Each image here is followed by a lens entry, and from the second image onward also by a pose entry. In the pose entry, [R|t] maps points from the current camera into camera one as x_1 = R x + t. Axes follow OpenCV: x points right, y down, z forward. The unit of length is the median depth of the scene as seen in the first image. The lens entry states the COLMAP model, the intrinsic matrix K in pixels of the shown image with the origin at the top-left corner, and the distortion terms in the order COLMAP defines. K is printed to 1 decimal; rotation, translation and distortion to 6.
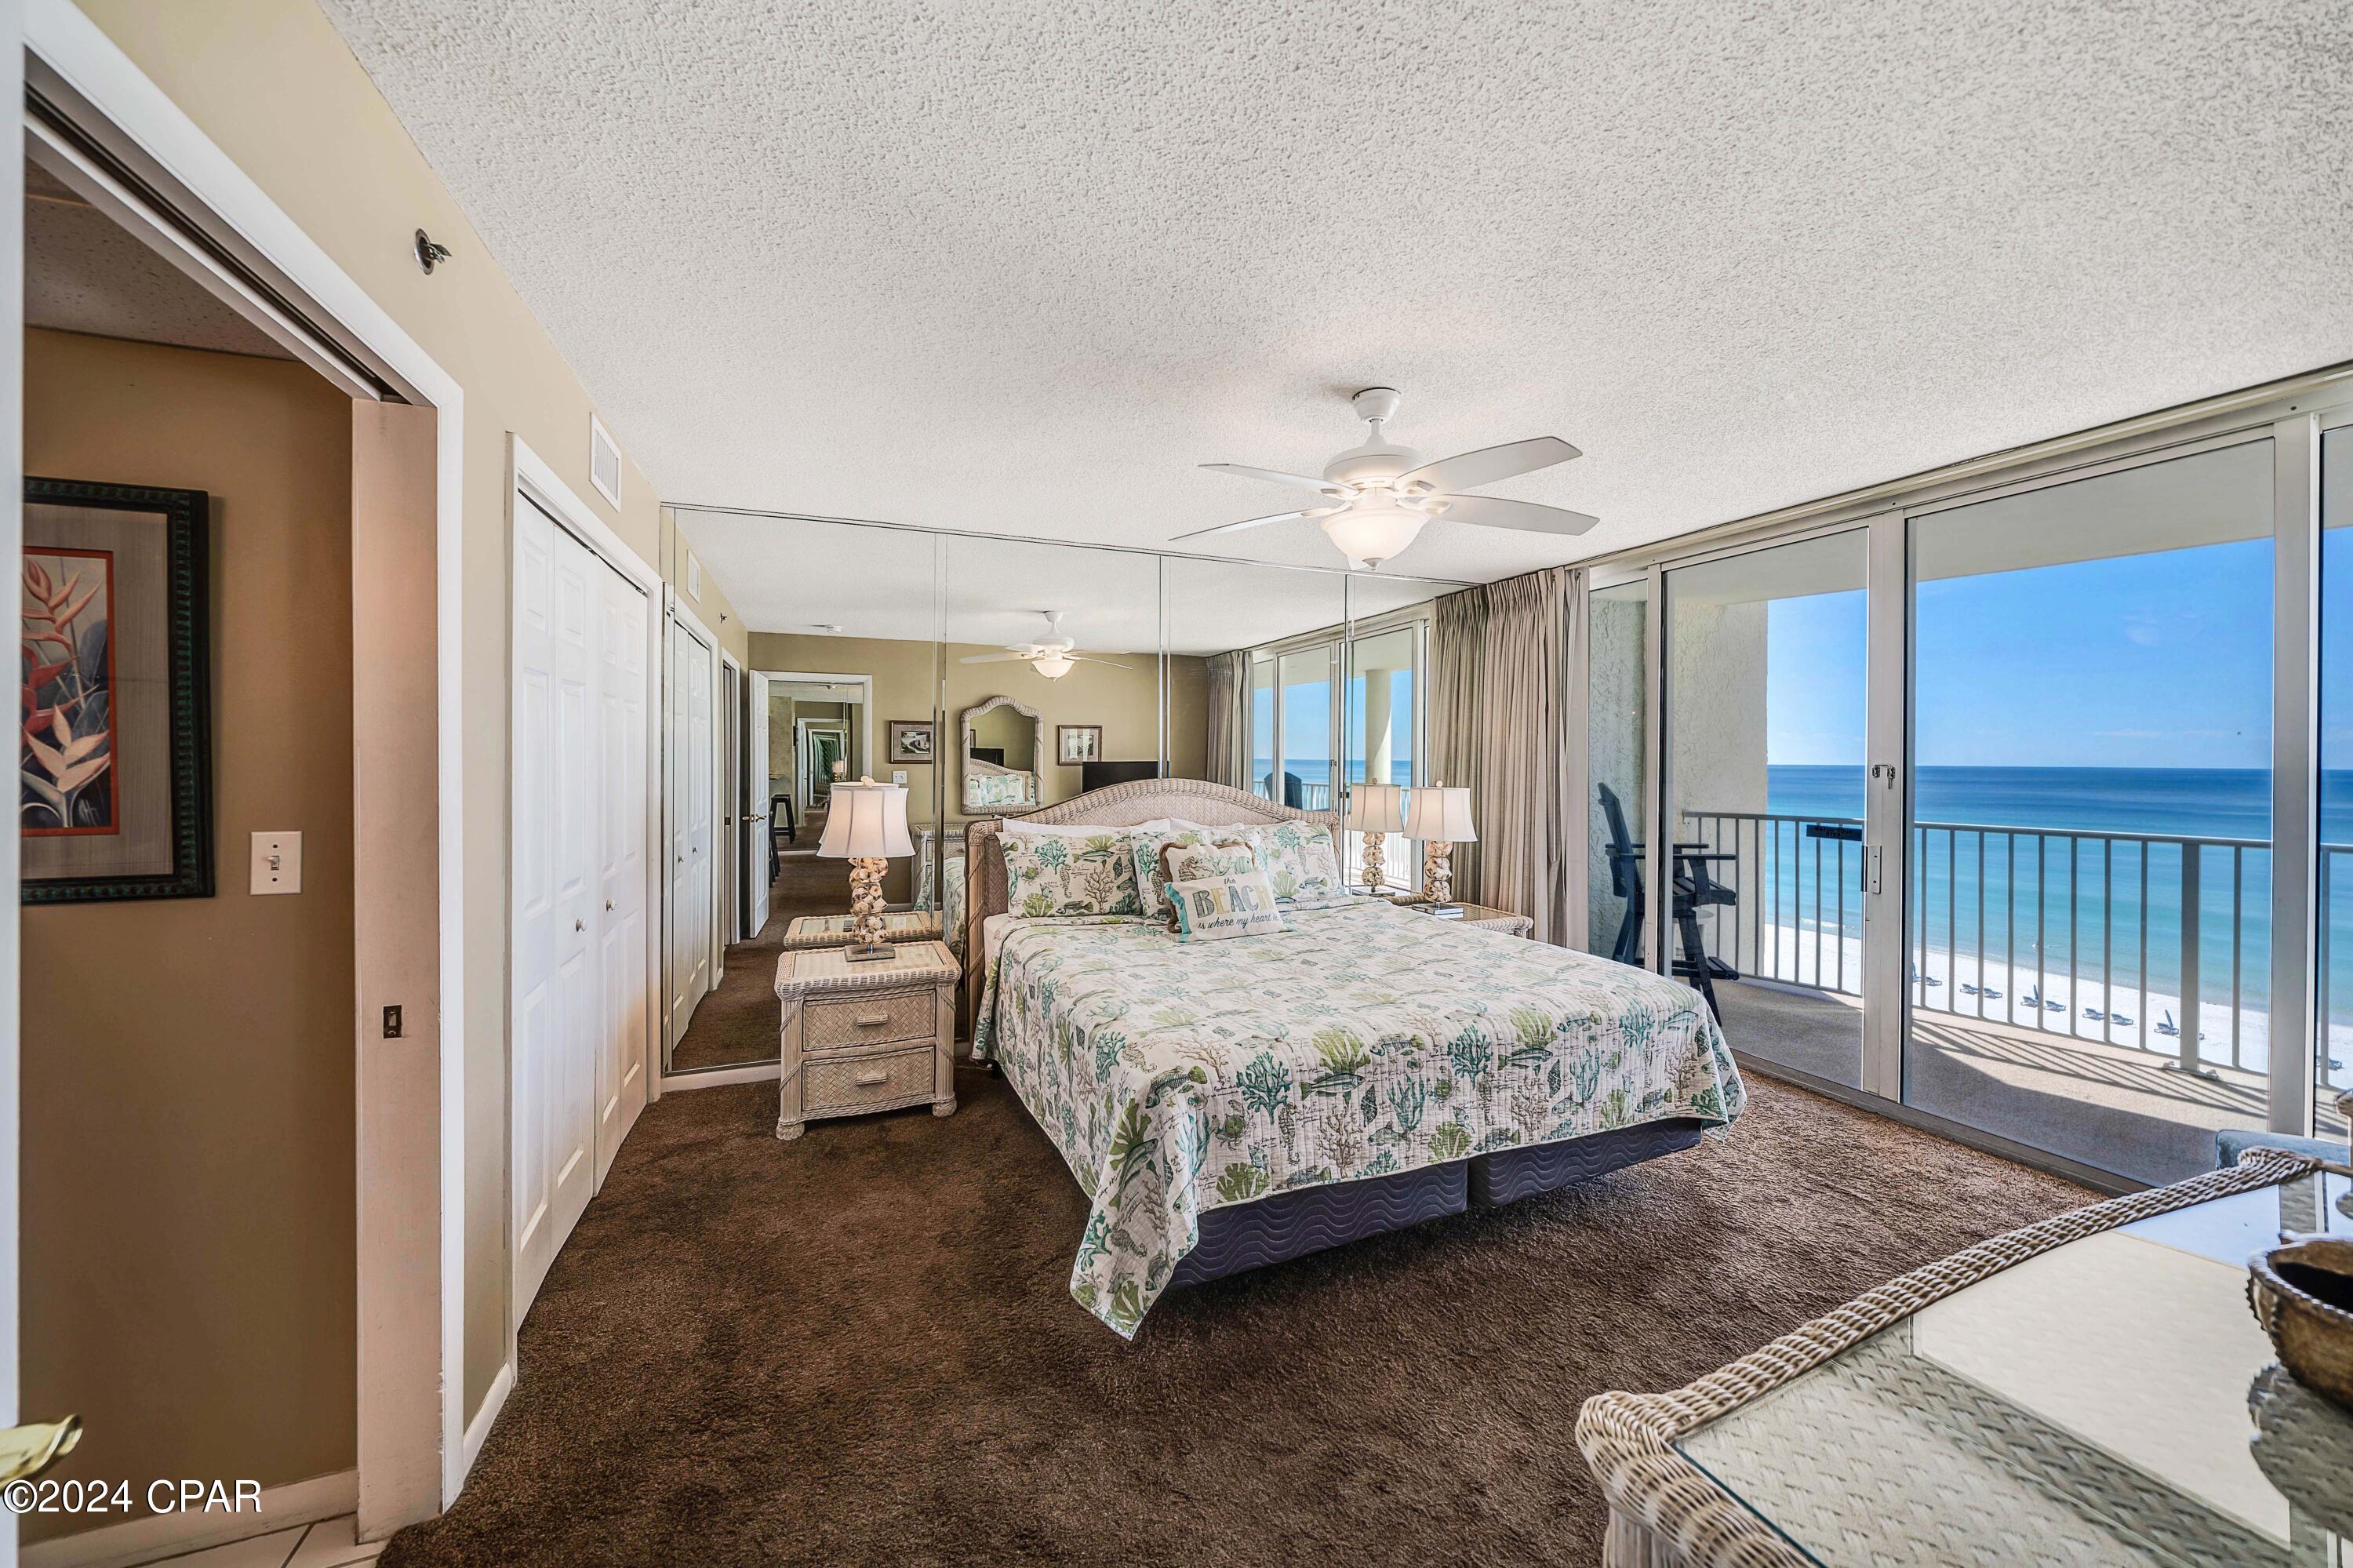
lens RADIAL K [[835.9, 0, 1189.6], [0, 835.9, 764.9], [0, 0, 1]] dist [-0.006819, 0.000117]
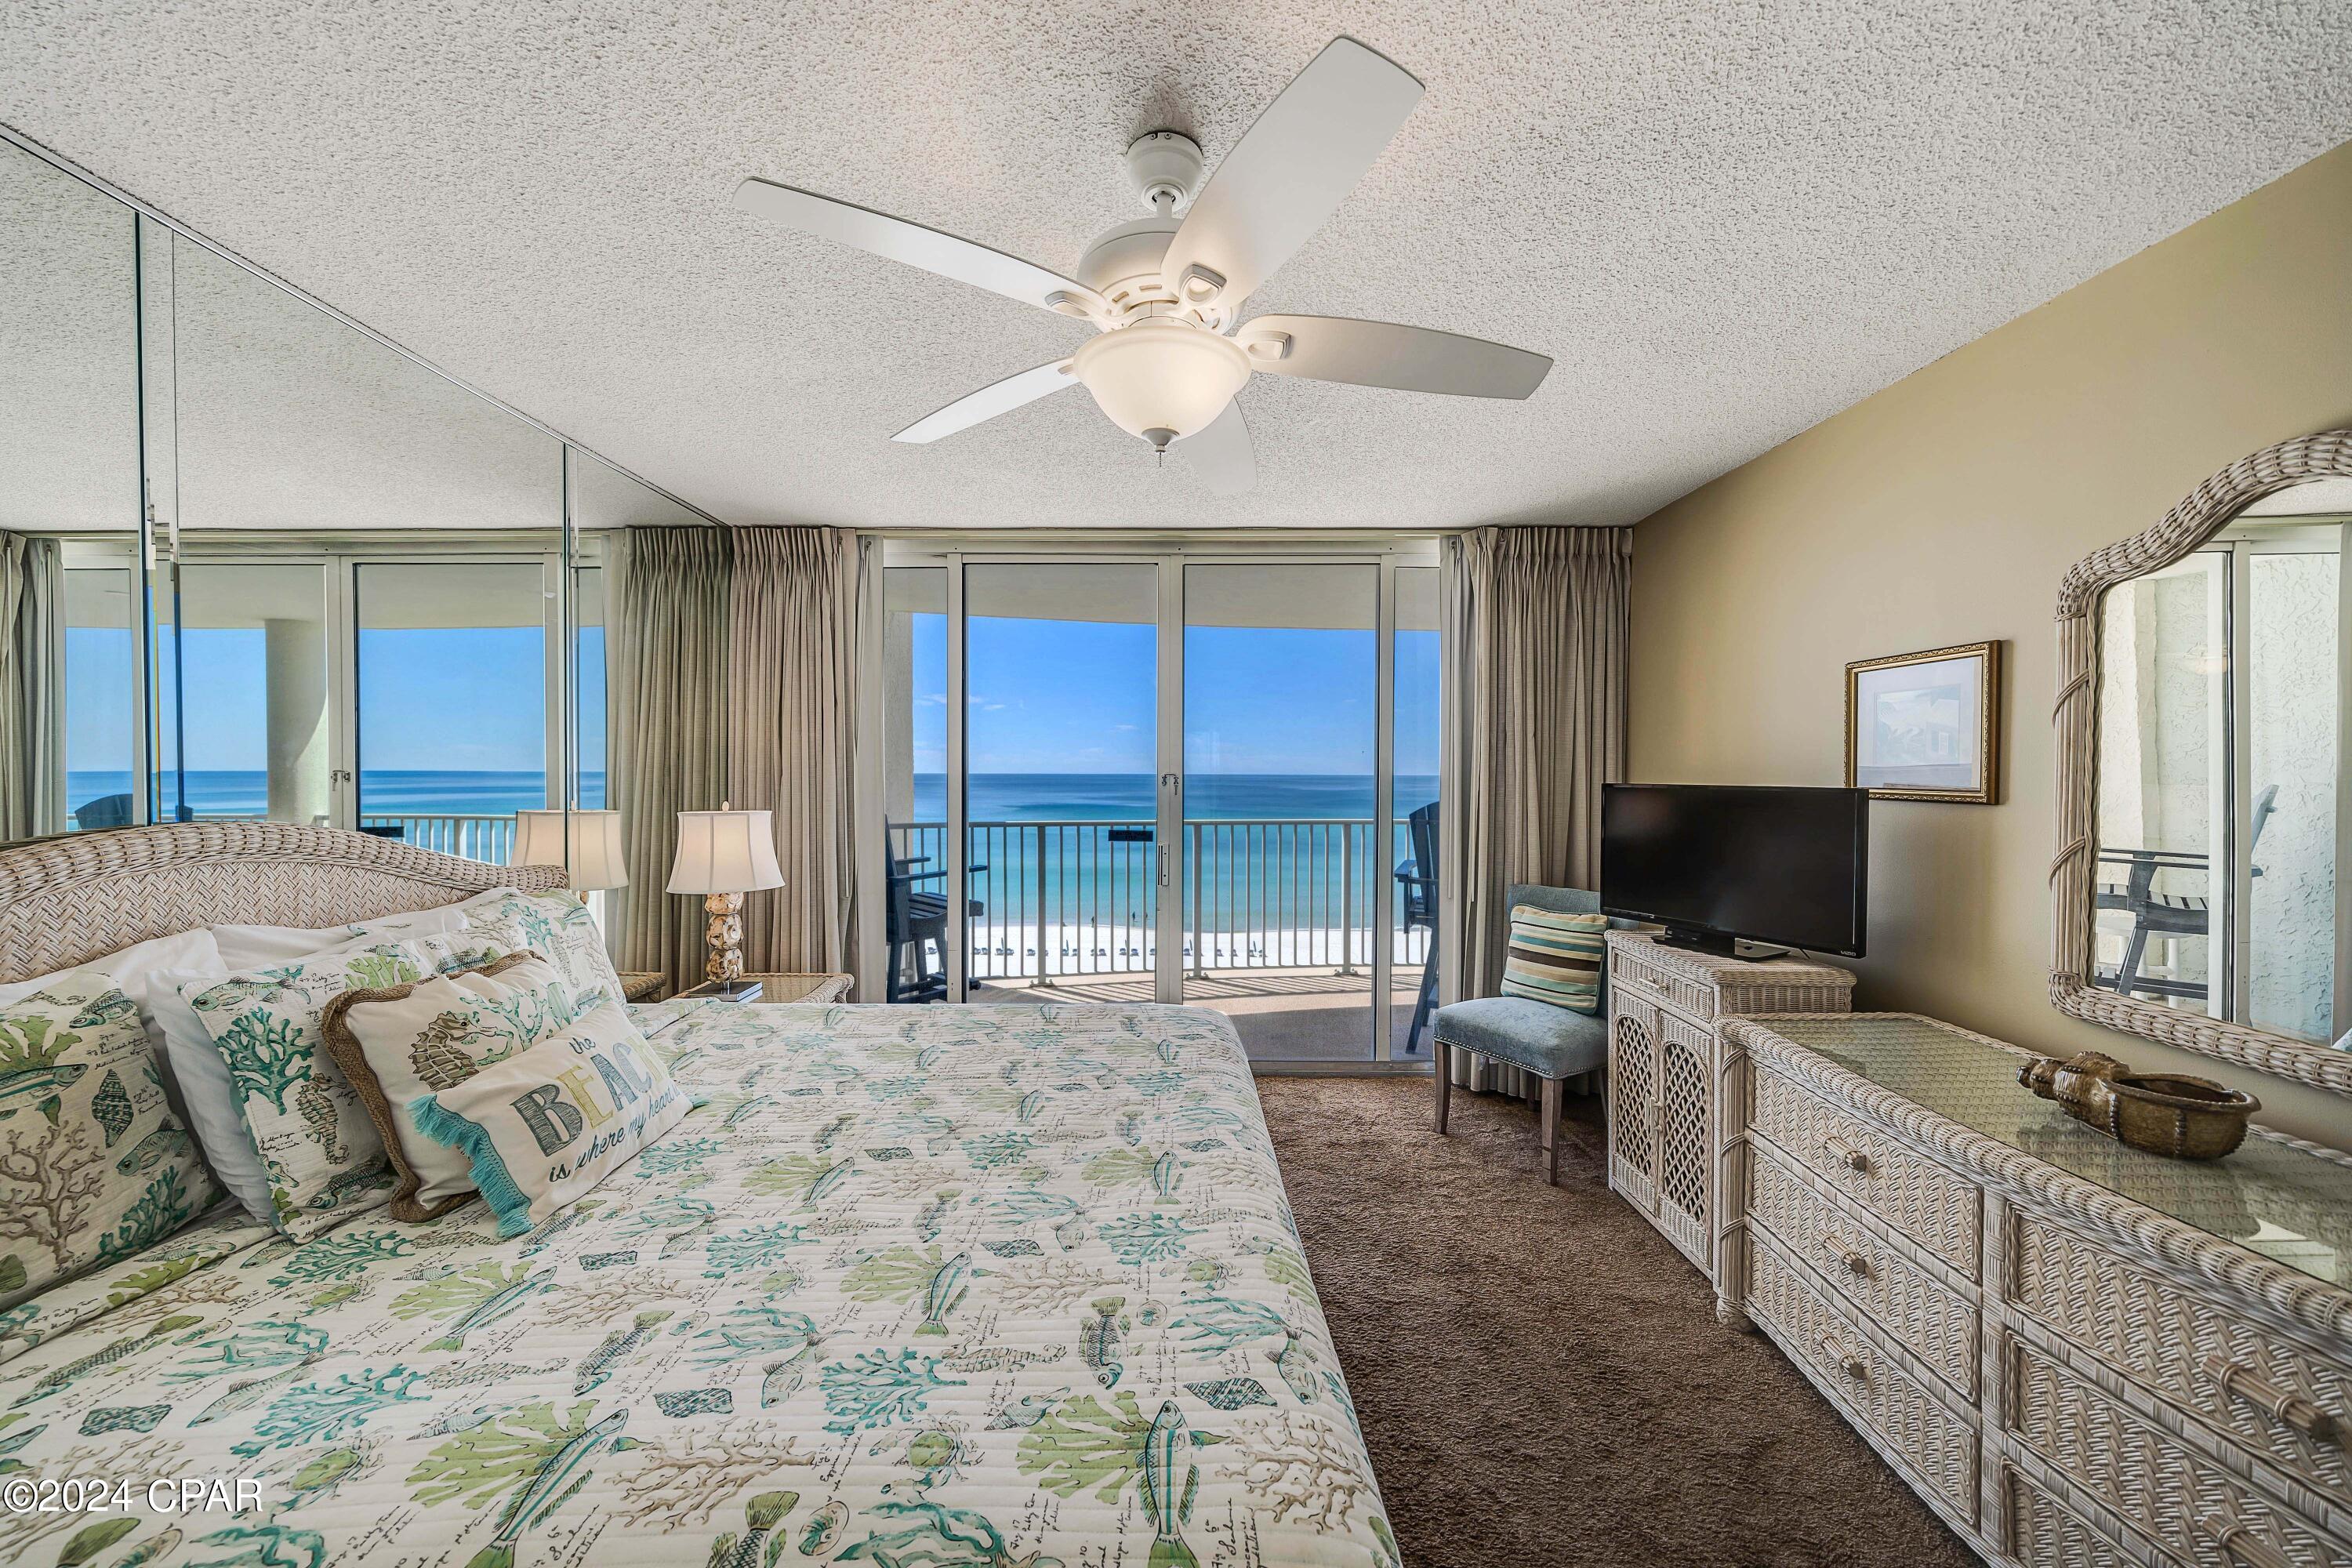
lens RADIAL K [[835.6, 0, 1172.8], [0, 835.6, 787.5], [0, 0, 1]] dist [-0.006819, 0.000117]
pose [[0.401185, -0.021723, 0.915740, -0.211116], [0.006411, 0.999761, 0.020908, -0.005089], [-0.915975, -0.002517, 0.401228, 0.491479]]
